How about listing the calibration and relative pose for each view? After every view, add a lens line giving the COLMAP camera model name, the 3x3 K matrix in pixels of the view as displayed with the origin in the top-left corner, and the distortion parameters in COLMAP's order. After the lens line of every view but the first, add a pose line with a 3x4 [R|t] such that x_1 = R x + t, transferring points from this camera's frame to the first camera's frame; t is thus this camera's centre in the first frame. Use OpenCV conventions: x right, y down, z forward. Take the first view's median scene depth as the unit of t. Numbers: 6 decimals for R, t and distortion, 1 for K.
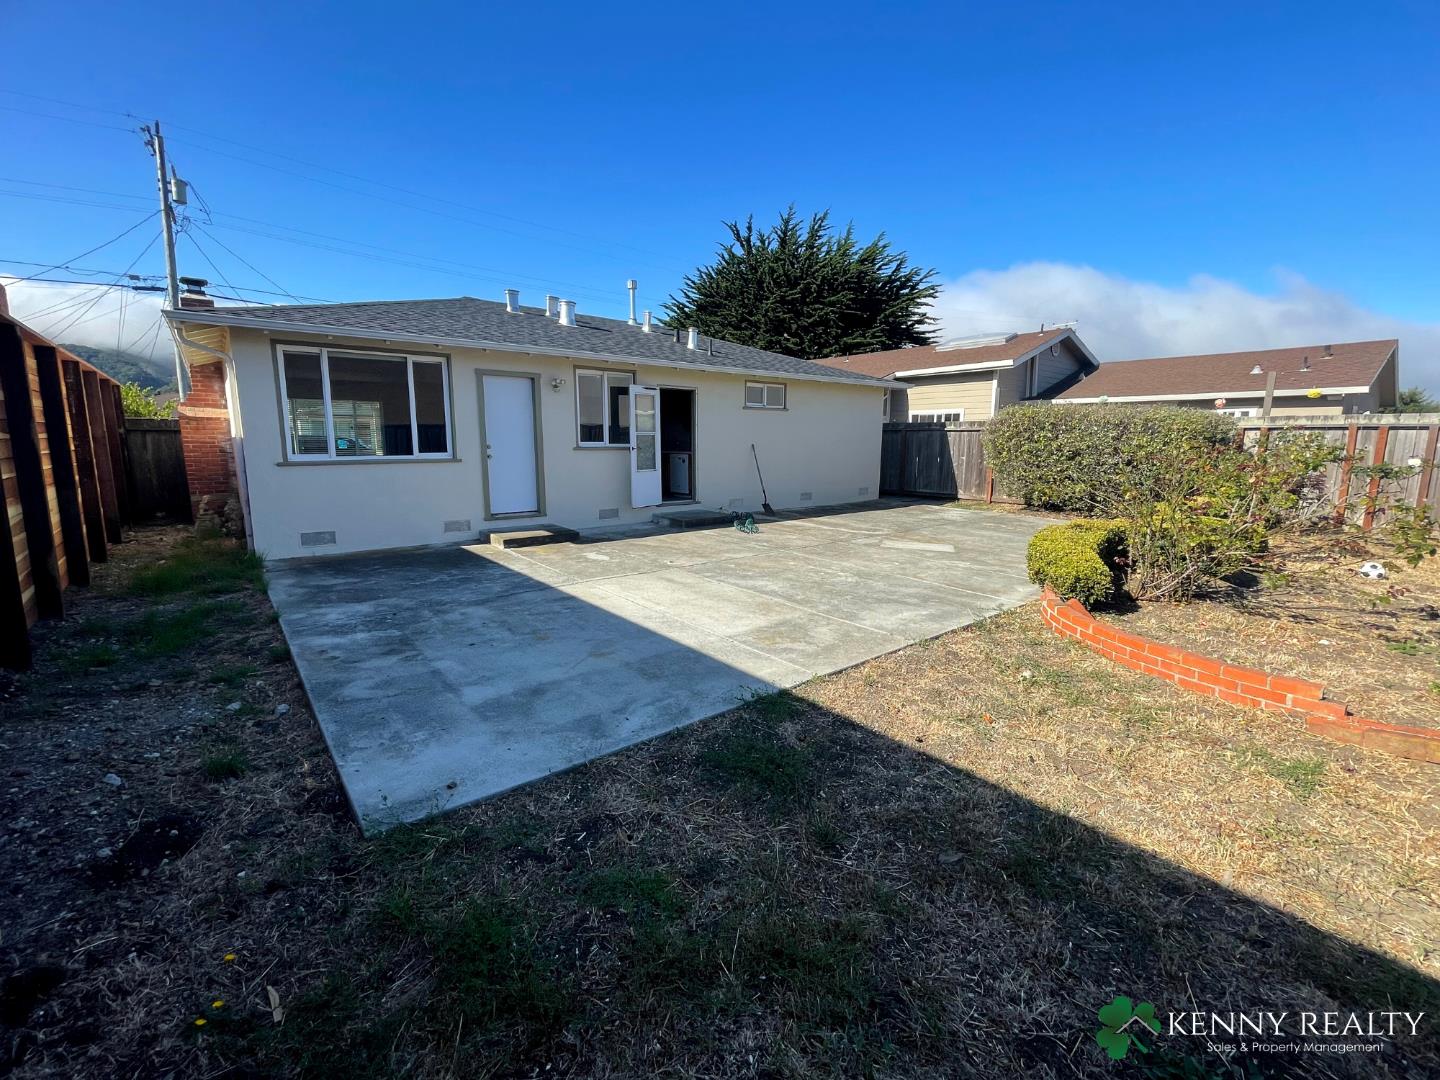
lens RADIAL K [[605.3, 0, 714.7], [0, 605.3, 534.0], [0, 0, 1]] dist [-0.010218, 0.000438]
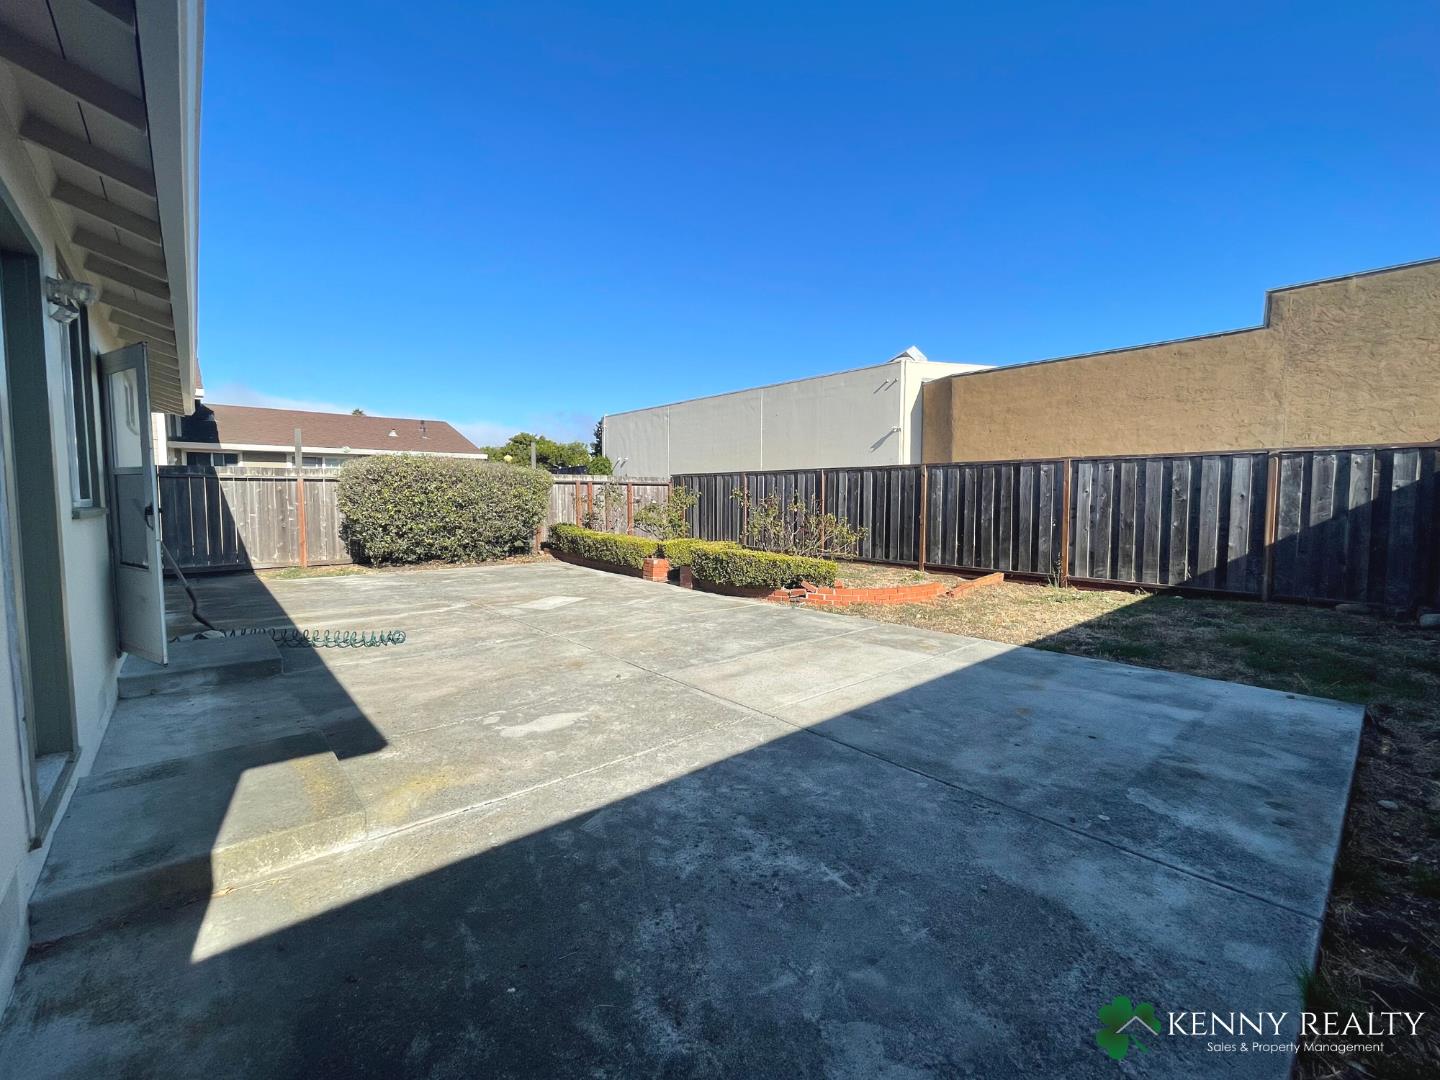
lens RADIAL K [[605.1, 0, 717.5], [0, 605.1, 532.4], [0, 0, 1]] dist [0.004586, 0.000934]
pose [[-0.028114, -0.064940, 0.997493, -1.235807], [0.152431, 0.985938, 0.068484, -0.232204], [-0.987914, 0.153974, -0.017819, 1.533504]]
